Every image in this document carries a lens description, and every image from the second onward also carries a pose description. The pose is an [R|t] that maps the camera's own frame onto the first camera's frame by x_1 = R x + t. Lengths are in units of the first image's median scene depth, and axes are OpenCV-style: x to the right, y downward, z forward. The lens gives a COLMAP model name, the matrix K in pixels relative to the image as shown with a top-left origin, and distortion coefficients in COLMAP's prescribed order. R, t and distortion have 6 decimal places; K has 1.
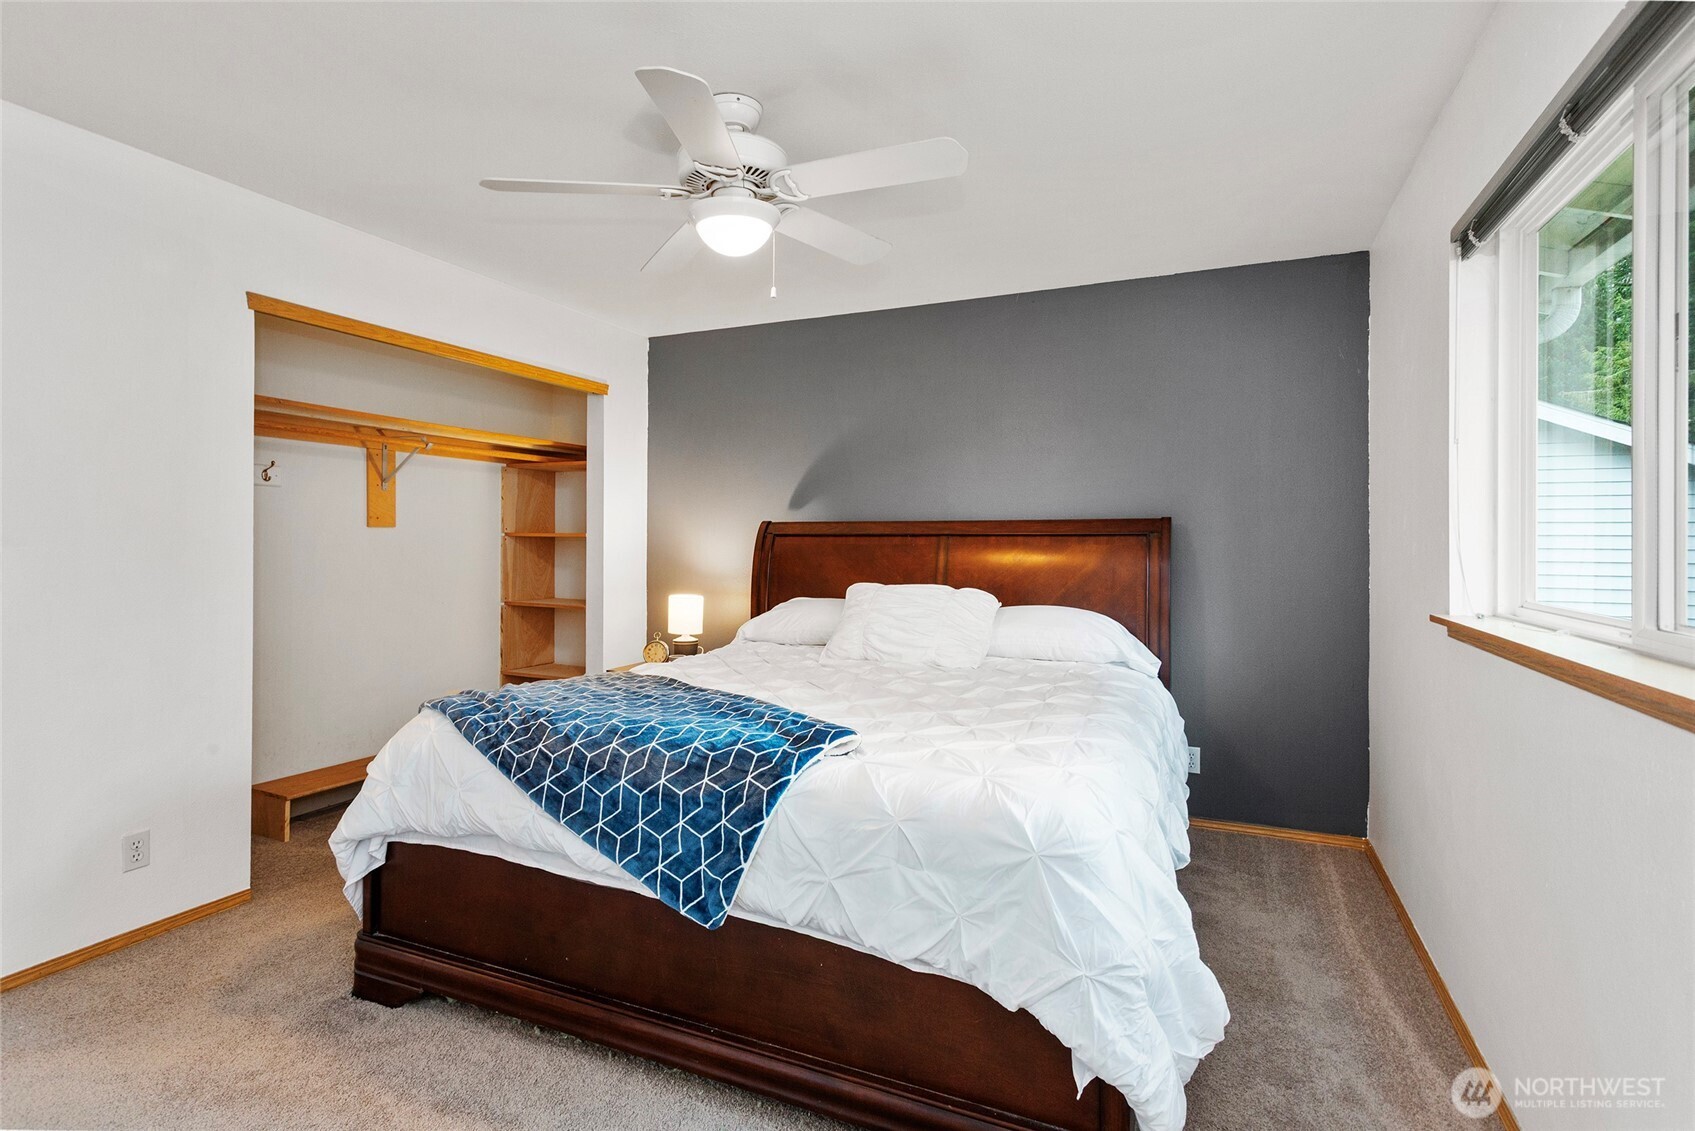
lens RADIAL K [[817.1, 0, 840.2], [0, 817.1, 536.5], [0, 0, 1]] dist [-0.002125, 0.002386]
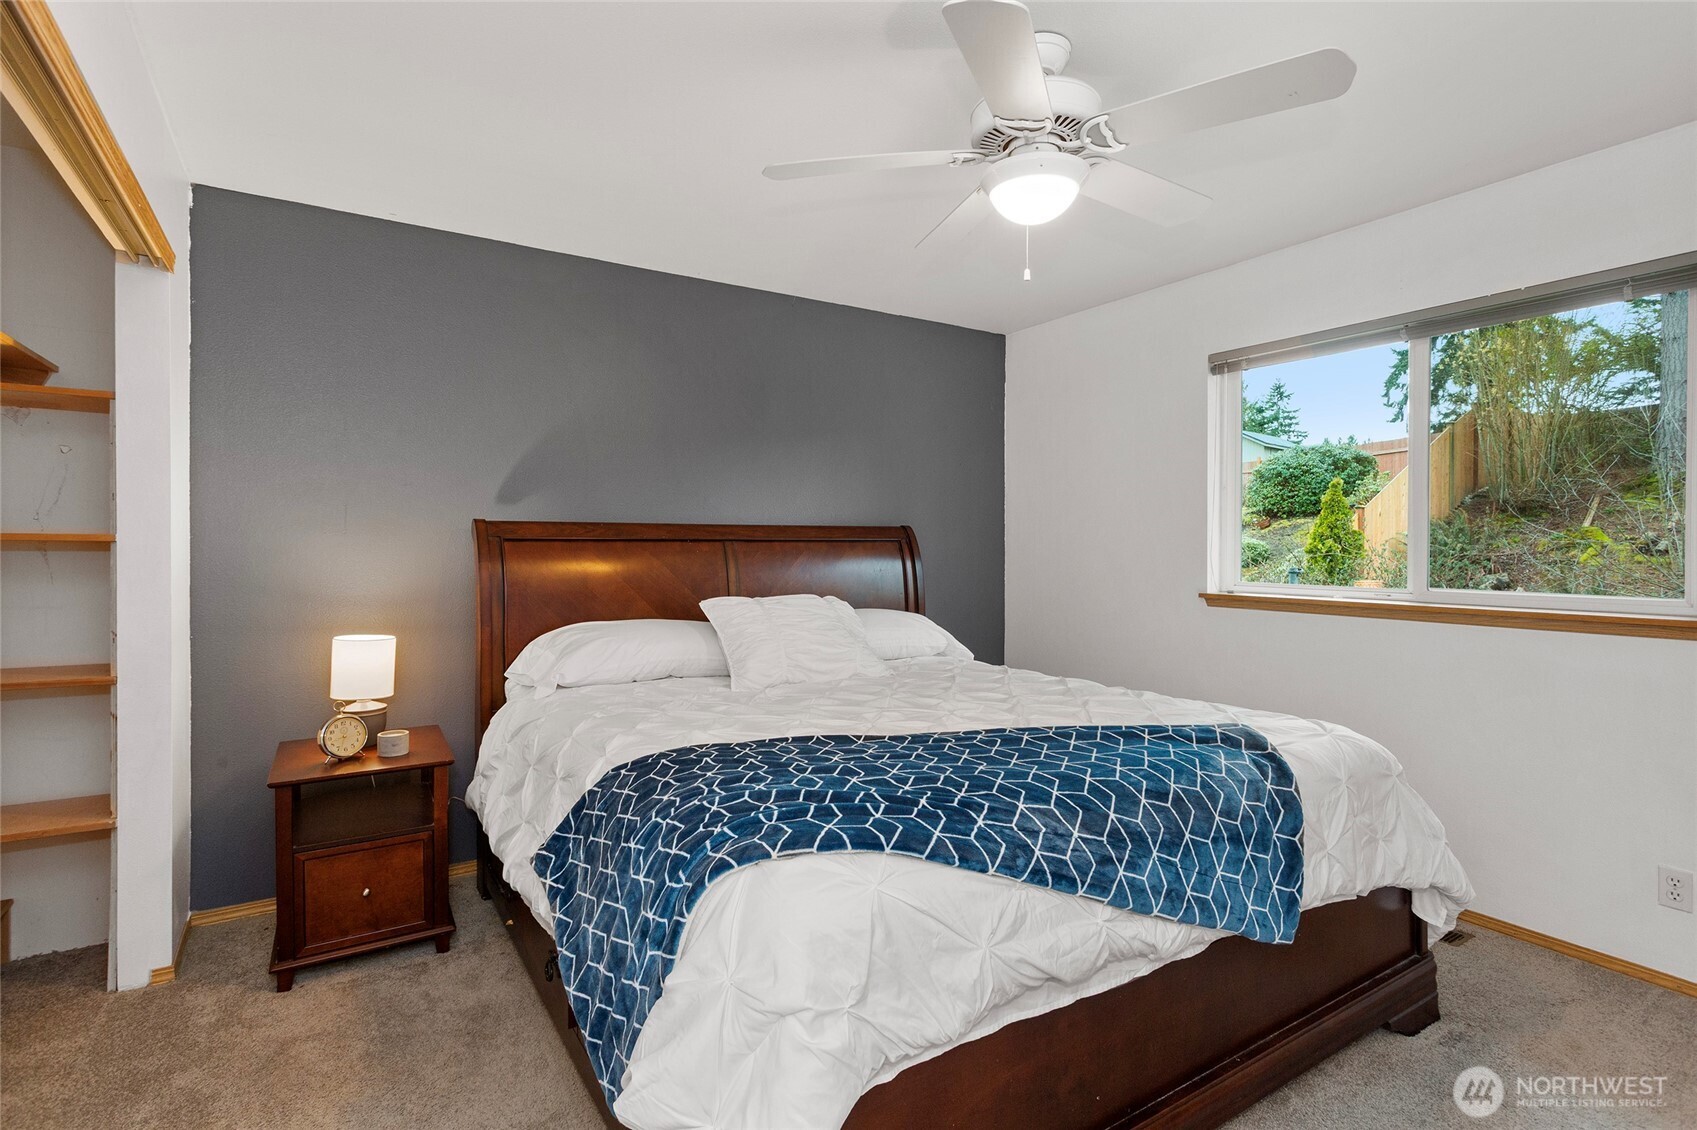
lens RADIAL K [[818.0, 0, 841.2], [0, 818.0, 536.0], [0, 0, 1]] dist [-0.002125, 0.002386]
pose [[0.558244, 0.006672, 0.829650, -0.641314], [-0.000245, 0.999969, -0.007877, 0.000062], [-0.829677, 0.004194, 0.558228, 0.445557]]
